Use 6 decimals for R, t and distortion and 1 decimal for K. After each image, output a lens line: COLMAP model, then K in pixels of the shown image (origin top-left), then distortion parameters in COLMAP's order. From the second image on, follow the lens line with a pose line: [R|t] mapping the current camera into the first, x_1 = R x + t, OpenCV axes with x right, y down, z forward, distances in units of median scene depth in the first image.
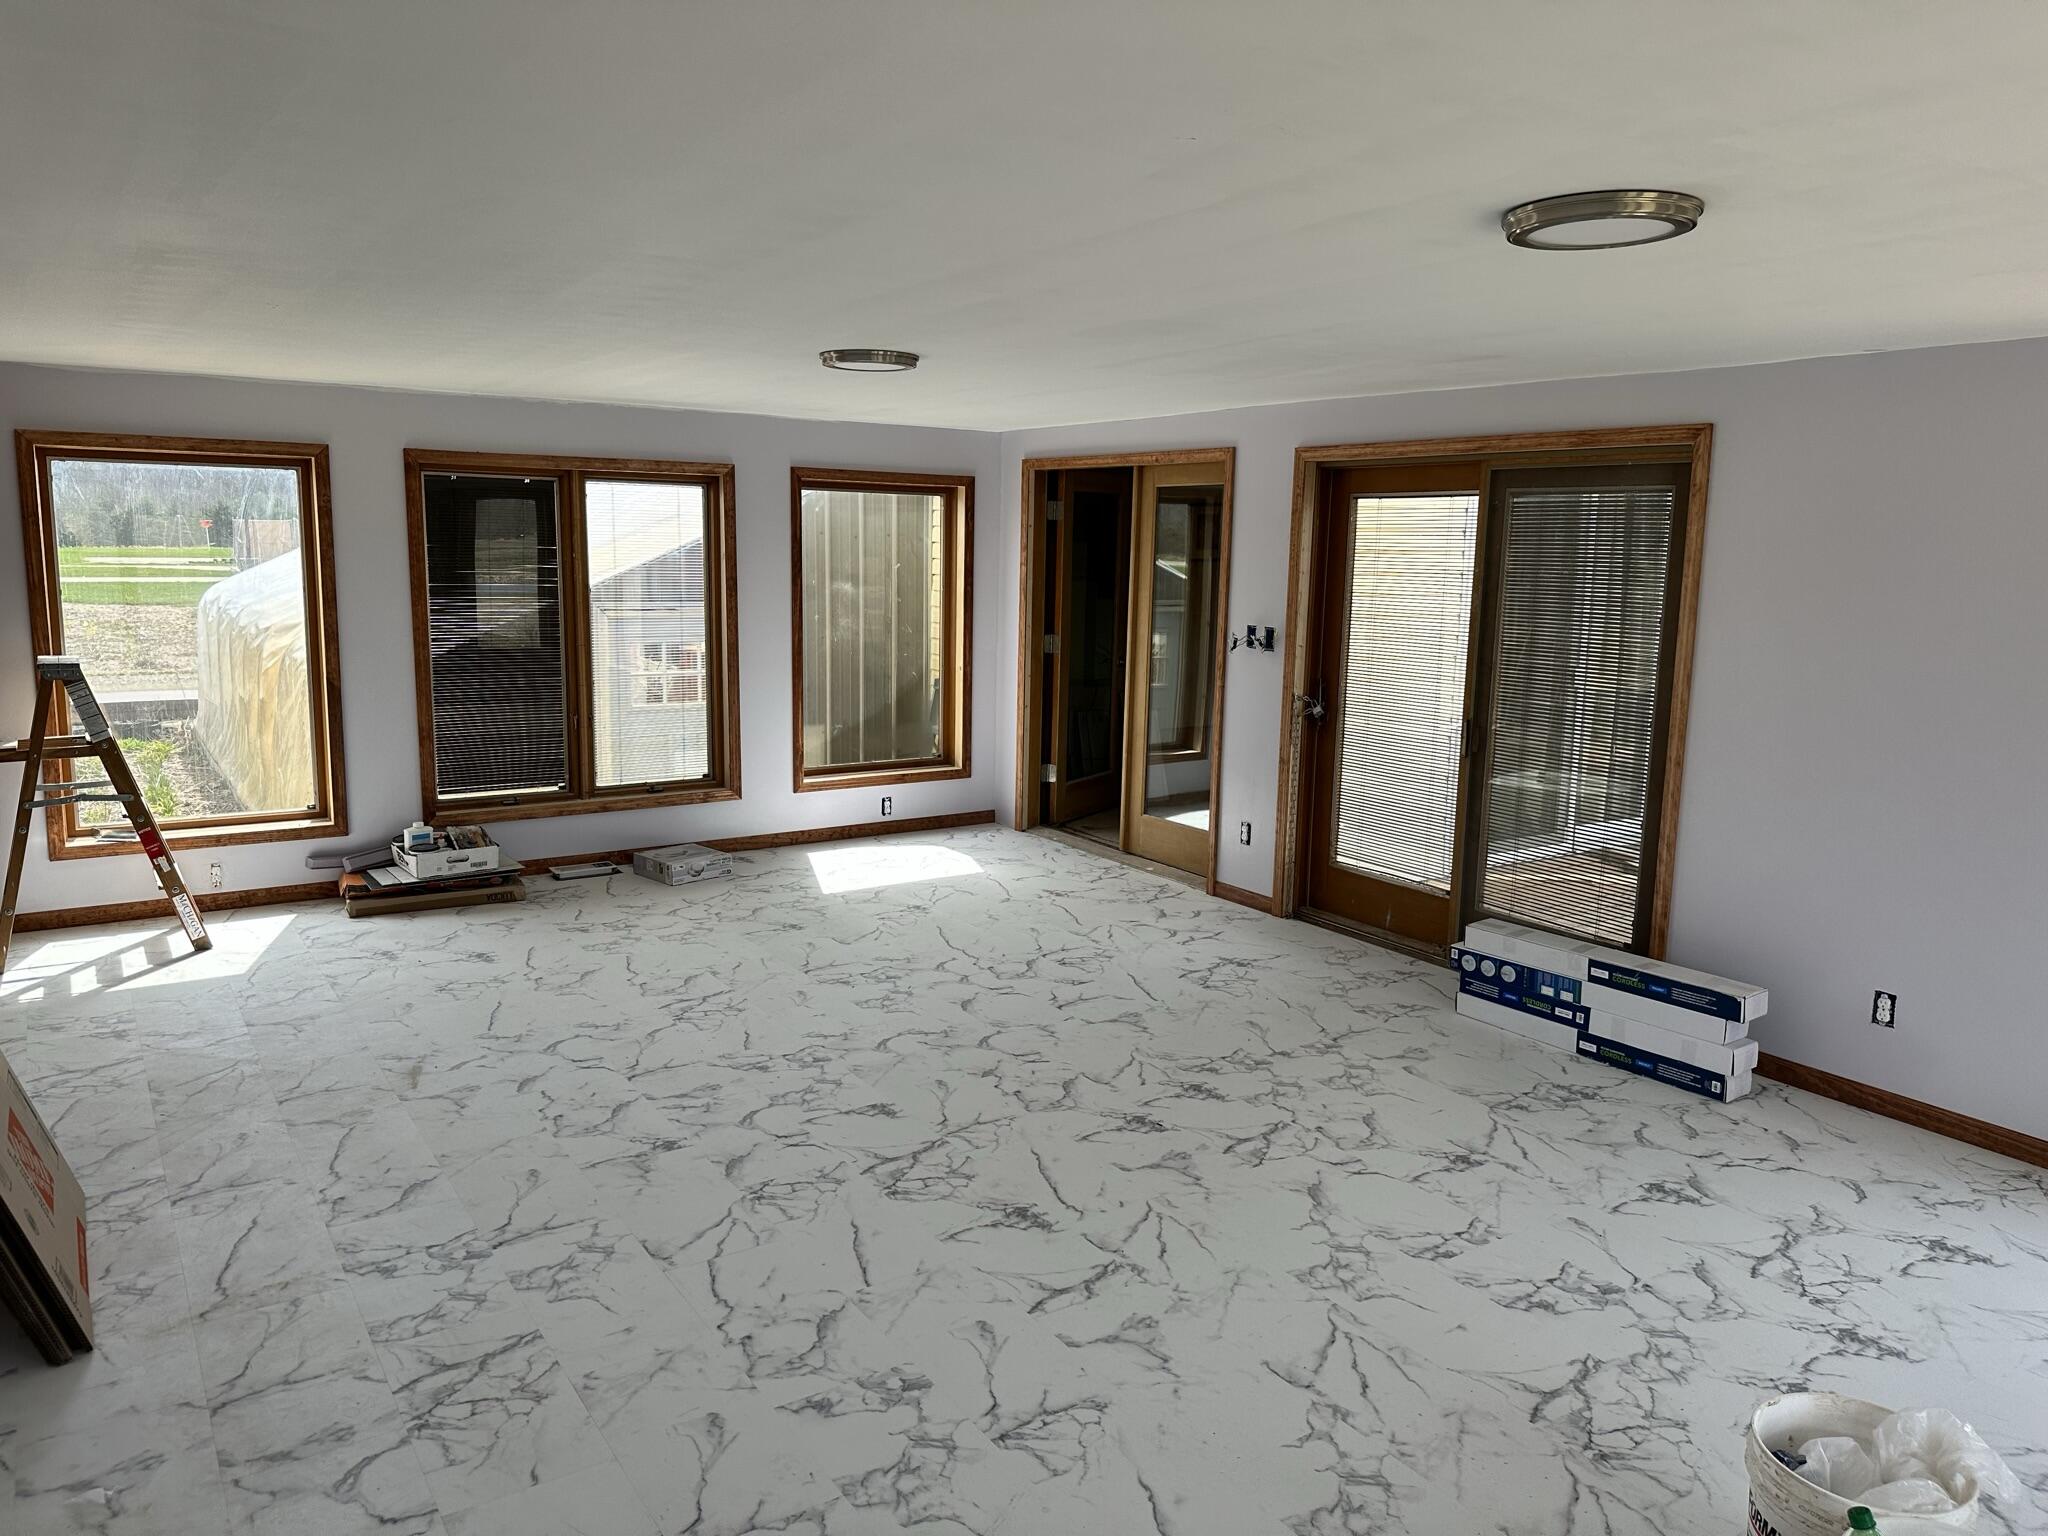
lens RADIAL K [[1414.7, 0, 1019.9], [0, 1414.7, 763.6], [0, 0, 1]] dist [0.054026, -0.000743]
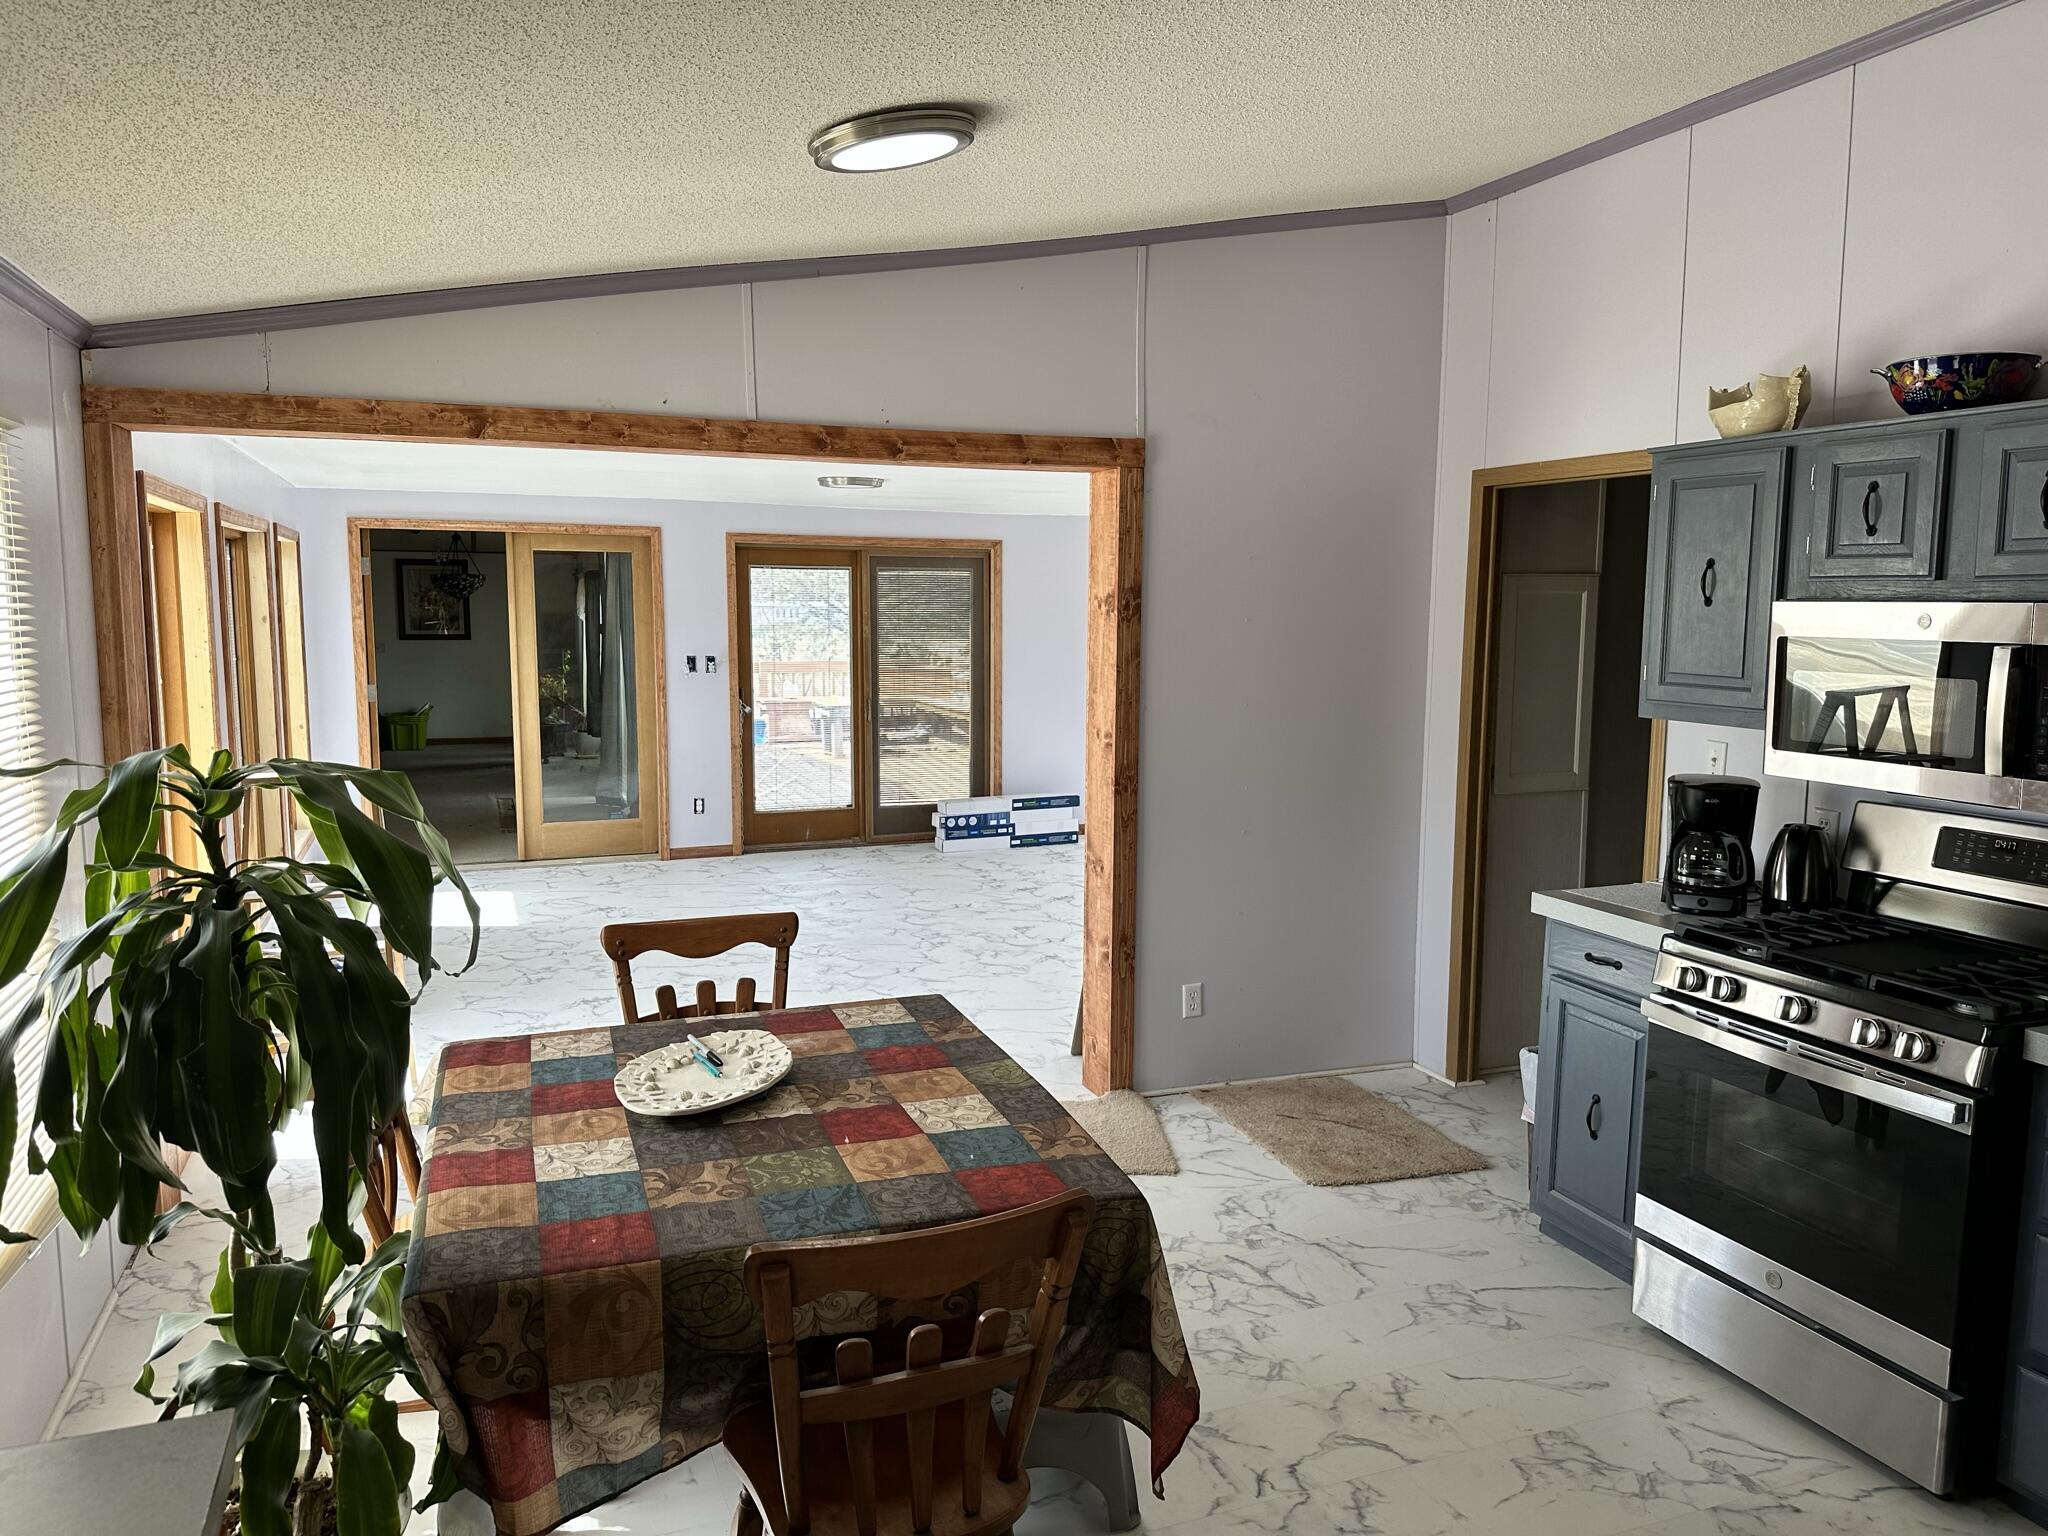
lens RADIAL K [[1414.7, 0, 1025.7], [0, 1414.7, 768.8], [0, 0, 1]] dist [0.054026, -0.000743]
pose [[0.201183, -0.127278, 0.971250, -1.387907], [0.153124, 0.983420, 0.097154, -0.089428], [-0.967511, 0.129176, 0.217337, 0.476319]]
